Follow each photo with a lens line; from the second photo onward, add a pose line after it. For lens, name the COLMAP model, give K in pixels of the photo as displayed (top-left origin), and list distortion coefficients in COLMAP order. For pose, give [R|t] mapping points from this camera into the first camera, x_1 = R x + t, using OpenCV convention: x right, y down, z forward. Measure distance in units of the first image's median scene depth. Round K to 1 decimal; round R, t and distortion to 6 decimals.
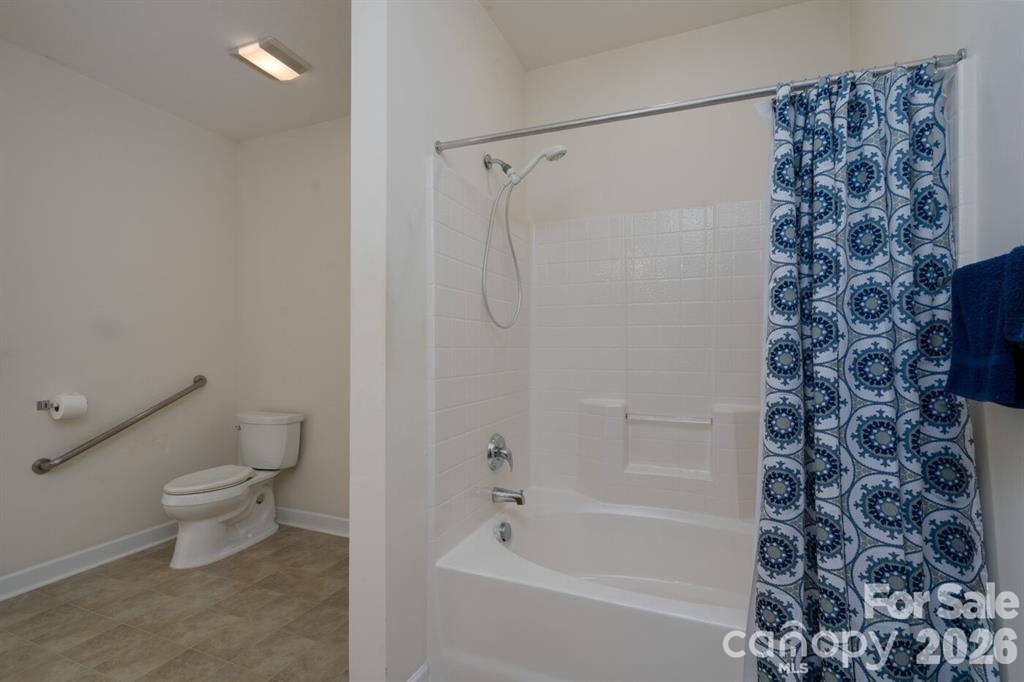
lens RADIAL K [[478.0, 0, 510.4], [0, 478.0, 348.9], [0, 0, 1]] dist [0.004797, -0.000618]
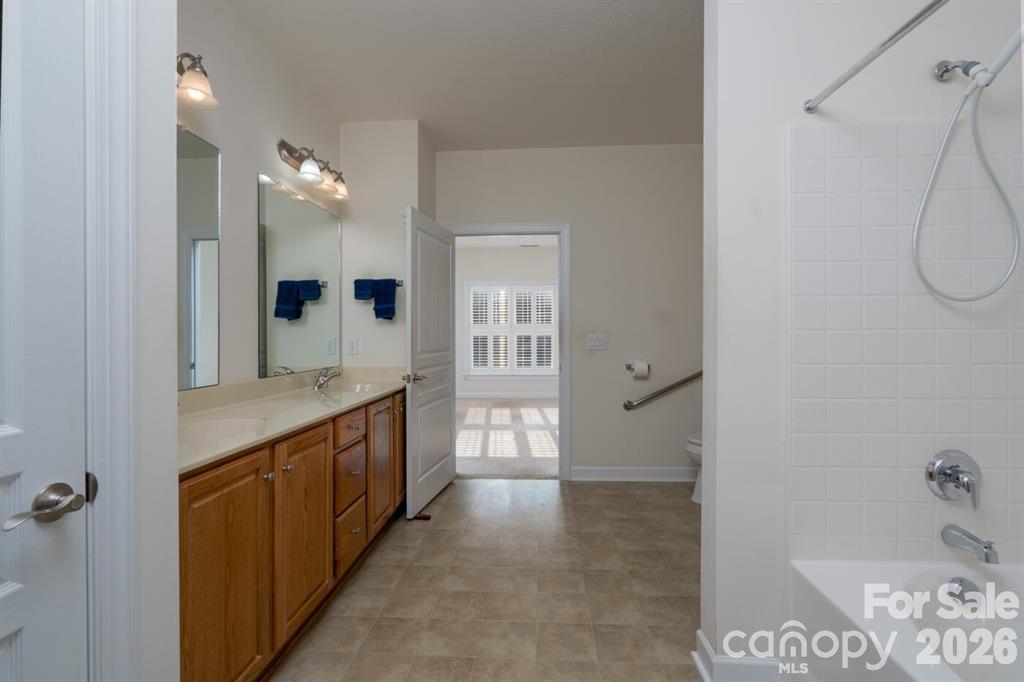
lens RADIAL K [[478.0, 0, 511.6], [0, 478.0, 337.7], [0, 0, 1]] dist [0.004797, -0.000618]
pose [[0.318302, 0.010767, -0.947928, 0.442734], [0.002935, 0.999920, 0.012343, -0.000163], [0.947985, -0.006710, 0.318245, 0.151761]]
